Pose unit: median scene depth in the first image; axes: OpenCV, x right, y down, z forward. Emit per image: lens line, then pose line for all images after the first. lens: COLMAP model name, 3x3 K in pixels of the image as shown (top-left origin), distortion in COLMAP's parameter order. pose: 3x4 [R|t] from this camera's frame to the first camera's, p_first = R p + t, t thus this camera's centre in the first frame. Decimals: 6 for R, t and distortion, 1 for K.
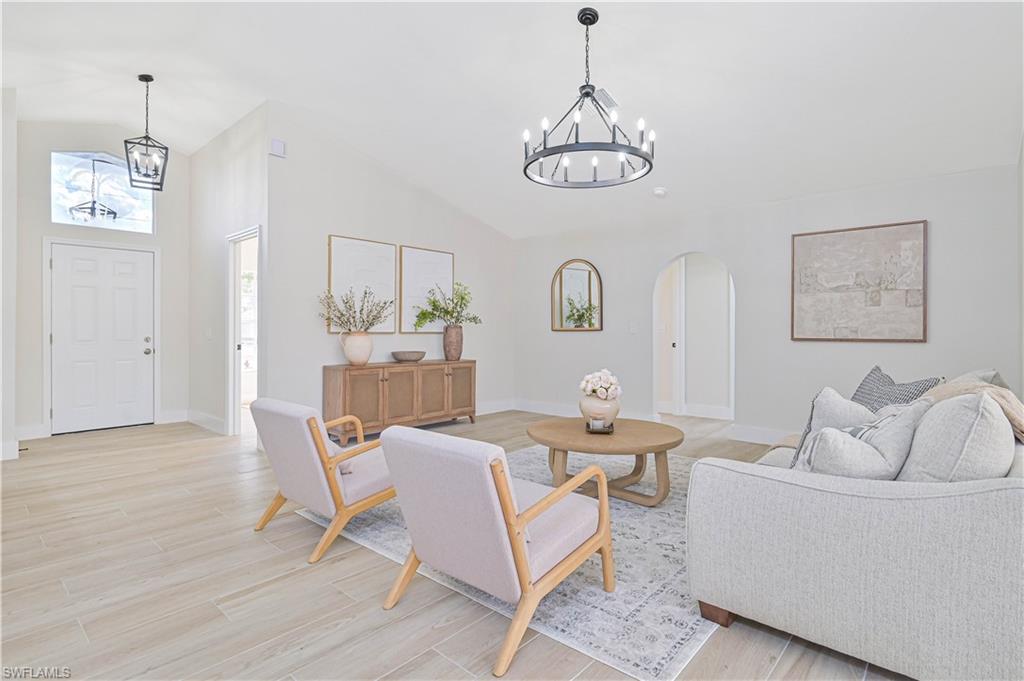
lens RADIAL K [[523.0, 0, 511.7], [0, 523.0, 324.9], [0, 0, 1]] dist [-0.001895, 0.000491]
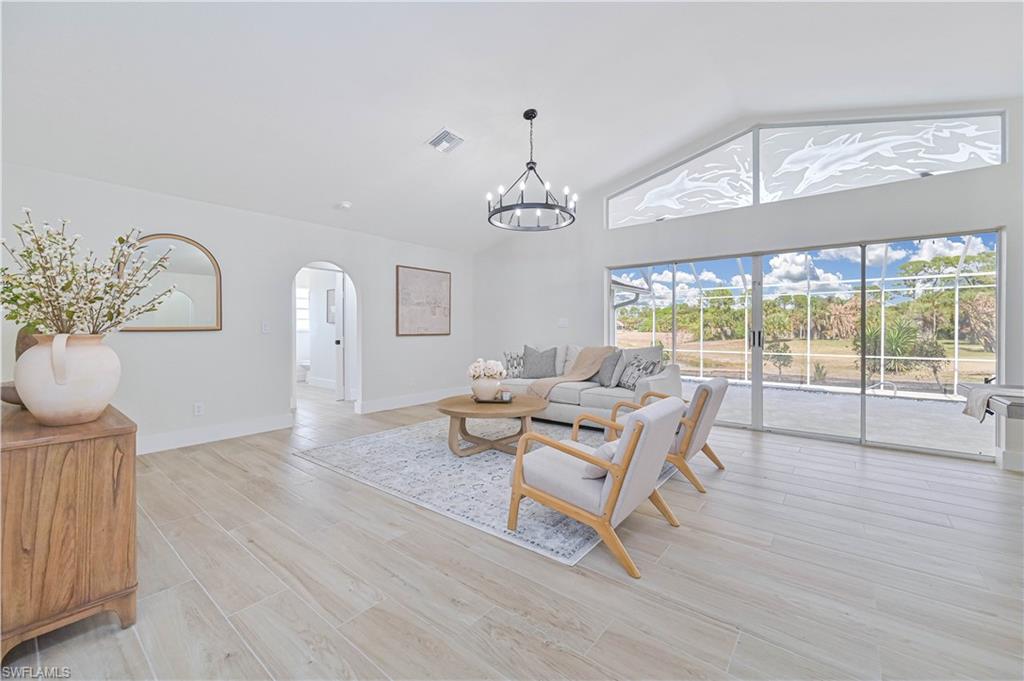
lens RADIAL K [[405.3, 0, 524.9], [0, 405.3, 329.6], [0, 0, 1]] dist [-0.002101, 0.000117]
pose [[-0.060696, -0.004222, 0.998147, -0.661844], [-0.007172, 0.999967, 0.003793, 0.004730], [-0.998131, -0.006928, -0.060724, 0.727512]]
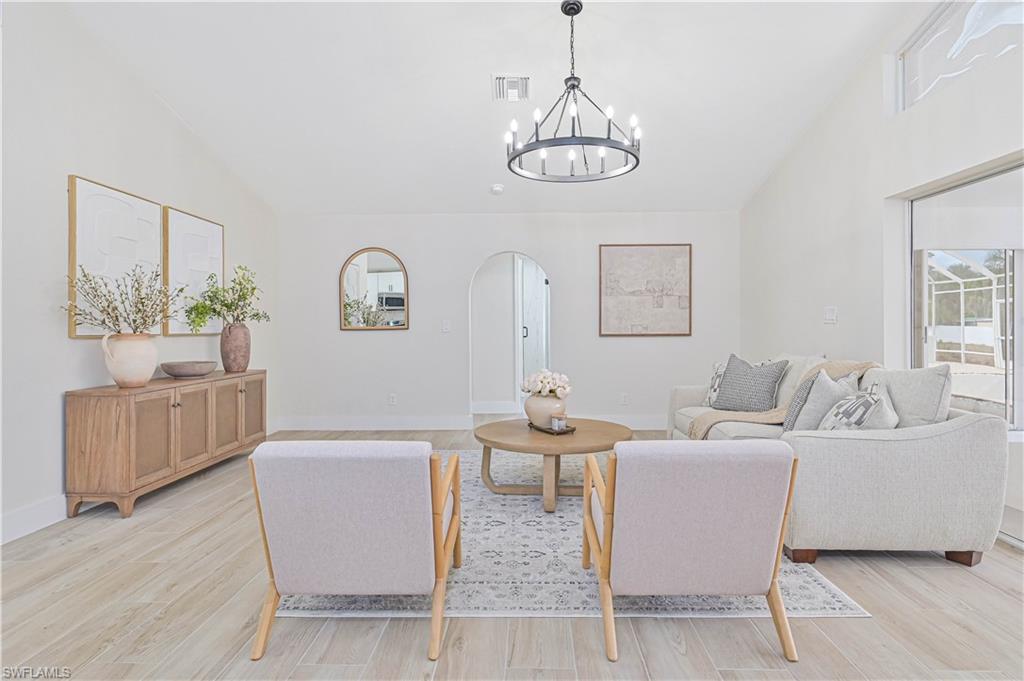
lens RADIAL K [[557.6, 0, 524.4], [0, 557.6, 327.9], [0, 0, 1]] dist [-0.005149, -0.000074]
pose [[0.758347, -0.007327, 0.651809, -0.404018], [0.001292, 0.999952, 0.009737, -0.001173], [-0.651849, -0.006542, 0.758320, 0.180902]]
